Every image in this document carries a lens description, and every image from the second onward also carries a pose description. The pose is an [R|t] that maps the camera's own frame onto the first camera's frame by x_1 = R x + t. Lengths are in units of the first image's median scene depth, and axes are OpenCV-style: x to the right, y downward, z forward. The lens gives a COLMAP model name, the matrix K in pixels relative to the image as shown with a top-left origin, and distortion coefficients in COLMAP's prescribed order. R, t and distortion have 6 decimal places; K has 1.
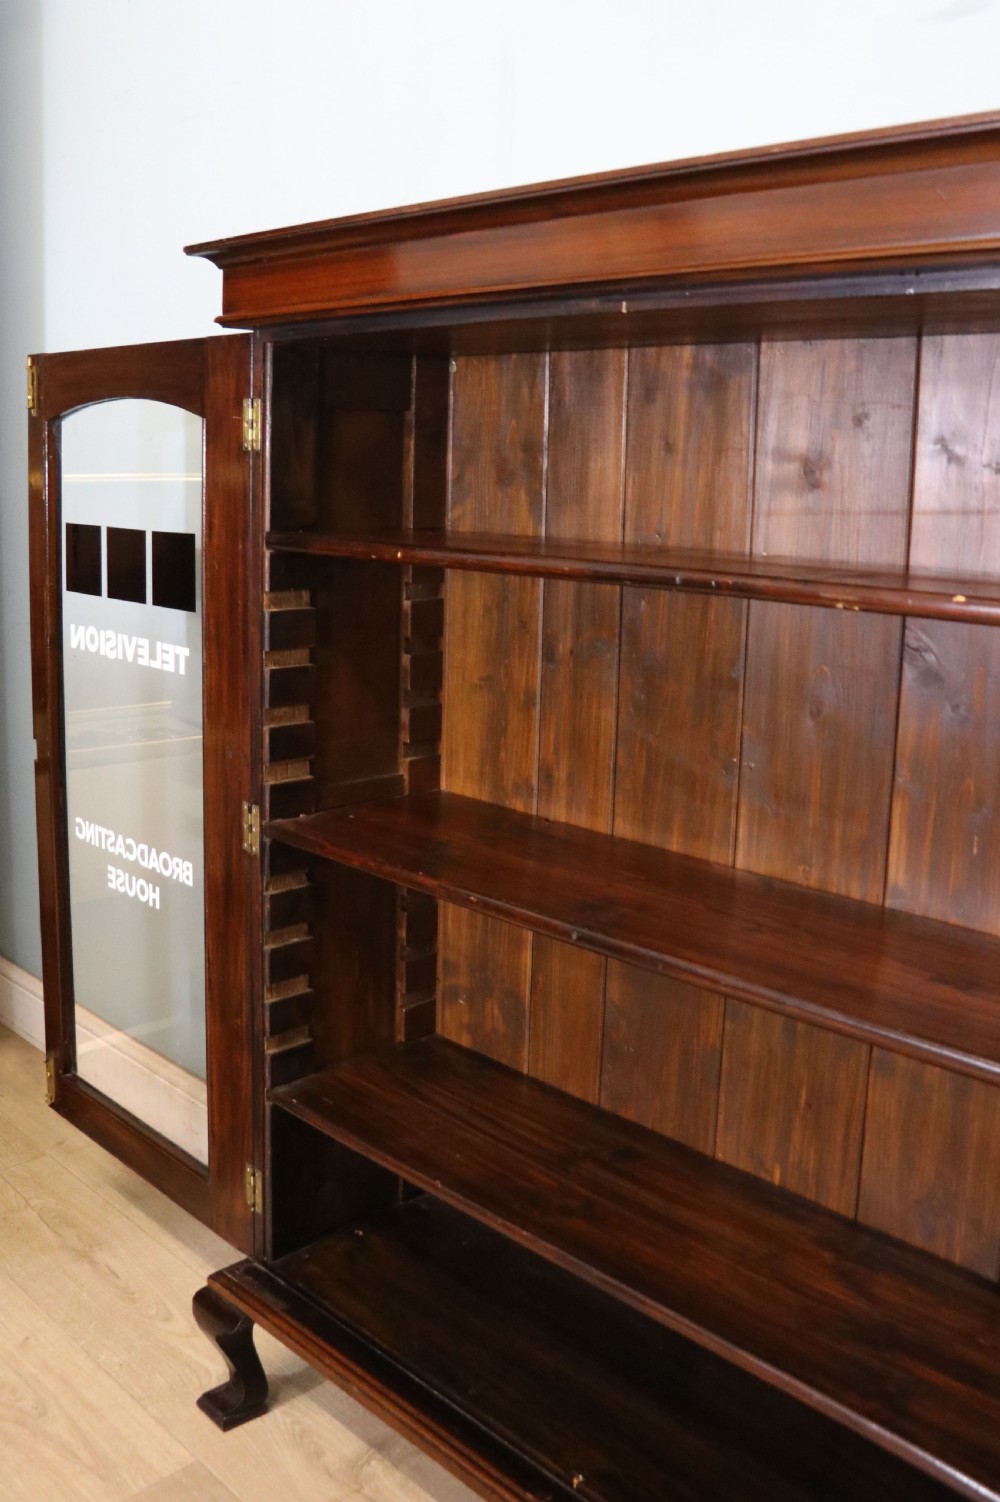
lens RADIAL K [[1418.6, 0, 417.4], [0, 1418.6, 648.5], [0, 0, 1]] dist [-0.094625, 0.000000]
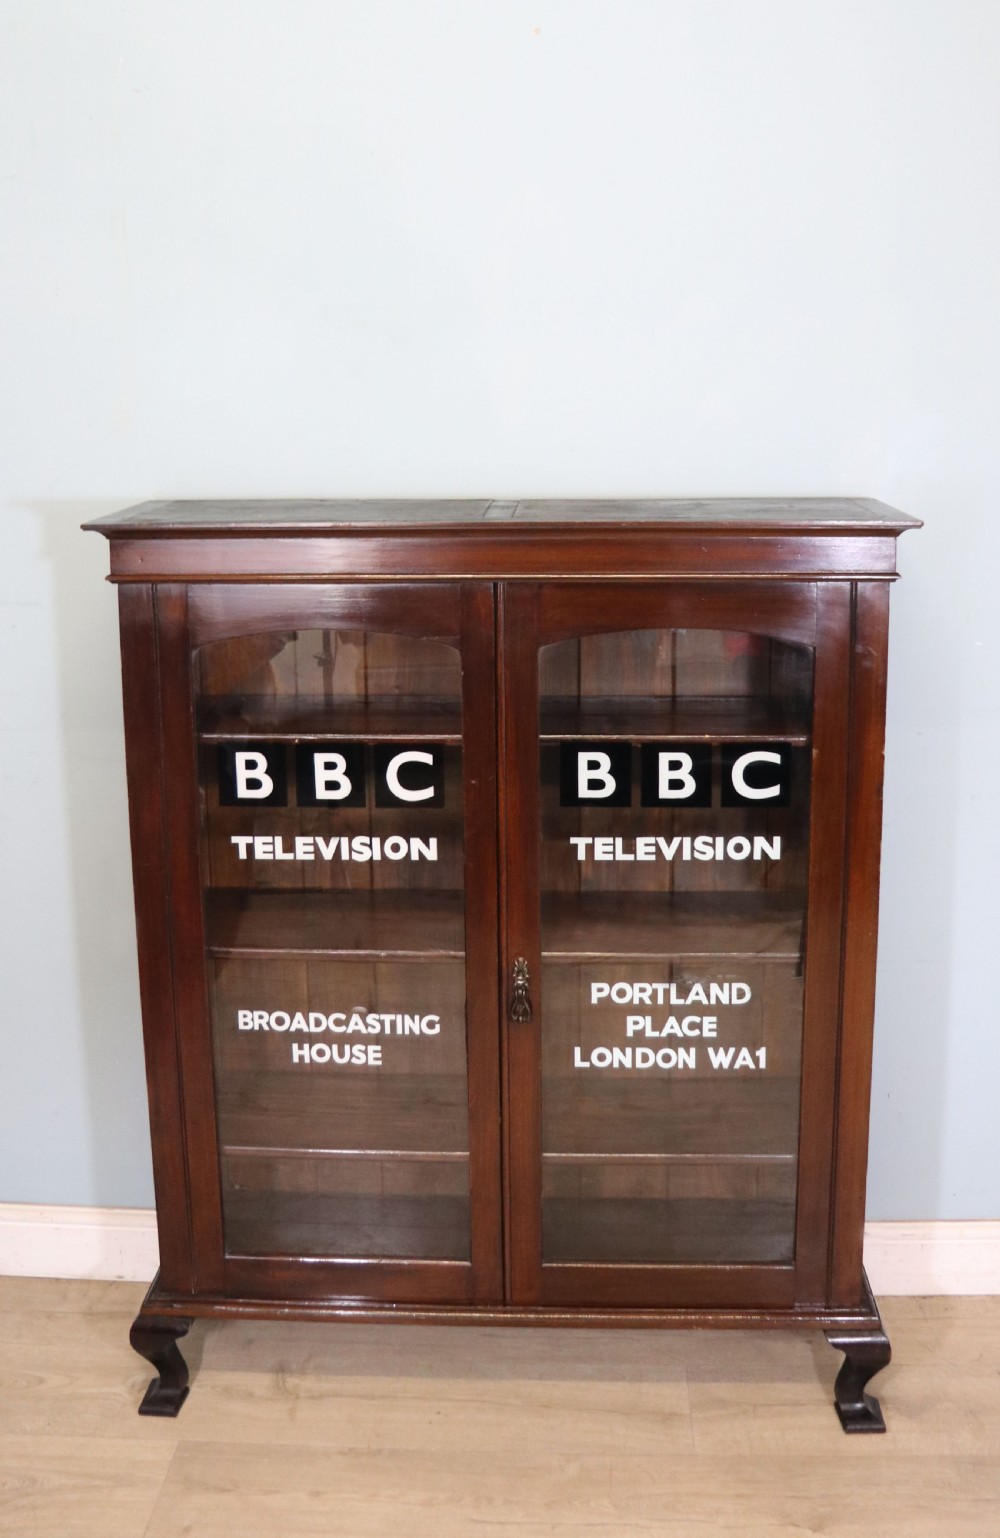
lens RADIAL K [[1601.0, 0, 512.3], [0, 1601.0, 564.5], [0, 0, 1]] dist [-0.110154, 0.000000]
pose [[0.702903, -0.128736, 0.699539, -0.851629], [0.116899, 0.991020, 0.064916, -0.283380], [-0.701614, 0.036146, 0.711640, -0.279228]]
